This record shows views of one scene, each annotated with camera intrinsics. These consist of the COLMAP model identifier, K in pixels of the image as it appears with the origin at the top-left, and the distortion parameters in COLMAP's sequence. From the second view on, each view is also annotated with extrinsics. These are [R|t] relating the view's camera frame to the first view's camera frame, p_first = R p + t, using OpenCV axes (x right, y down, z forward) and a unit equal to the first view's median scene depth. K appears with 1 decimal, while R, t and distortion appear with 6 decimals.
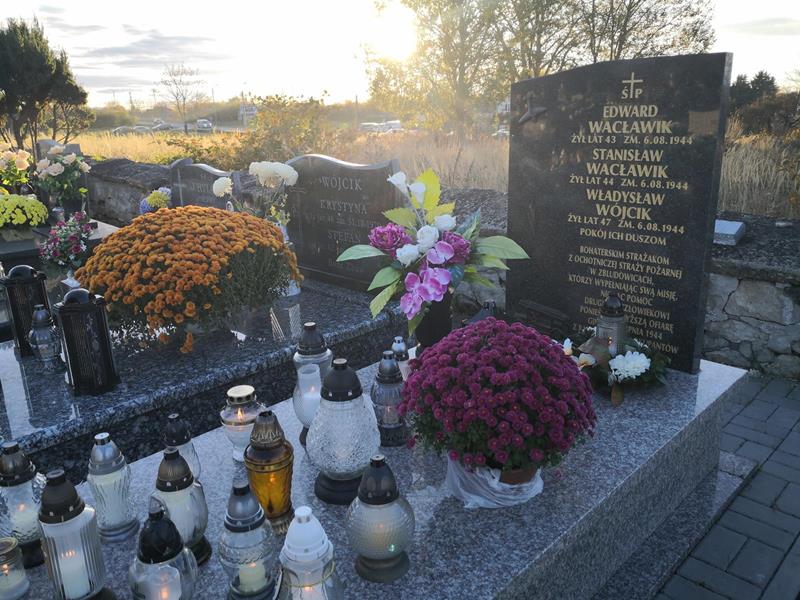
lens RADIAL K [[664.2, 0, 399.7], [0, 664.2, 297.0], [0, 0, 1]] dist [0.023758, -0.033356]
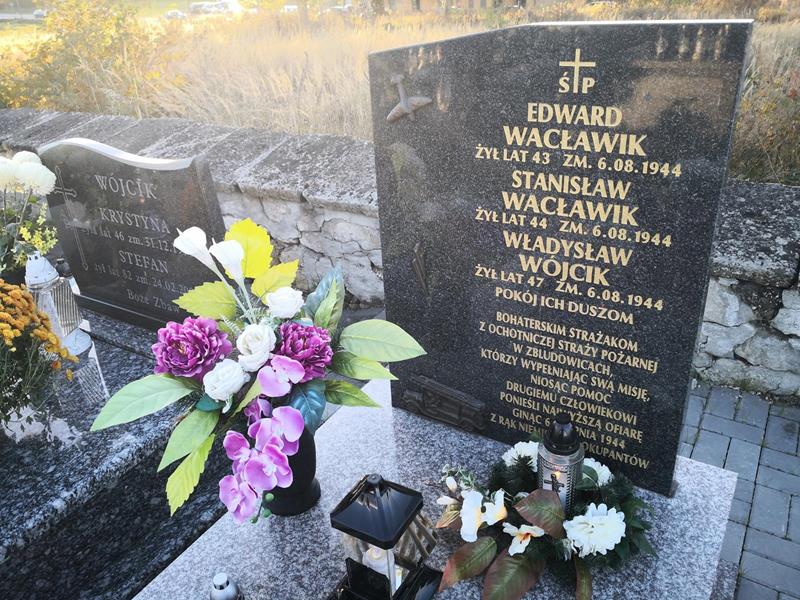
lens RADIAL K [[664.2, 0, 400.6], [0, 664.2, 301.9], [0, 0, 1]] dist [0.023758, -0.033356]
pose [[0.975348, -0.121104, 0.184474, 0.063424], [0.087579, 0.979735, 0.180134, -0.224890], [-0.202551, -0.159538, 0.966189, 0.413294]]
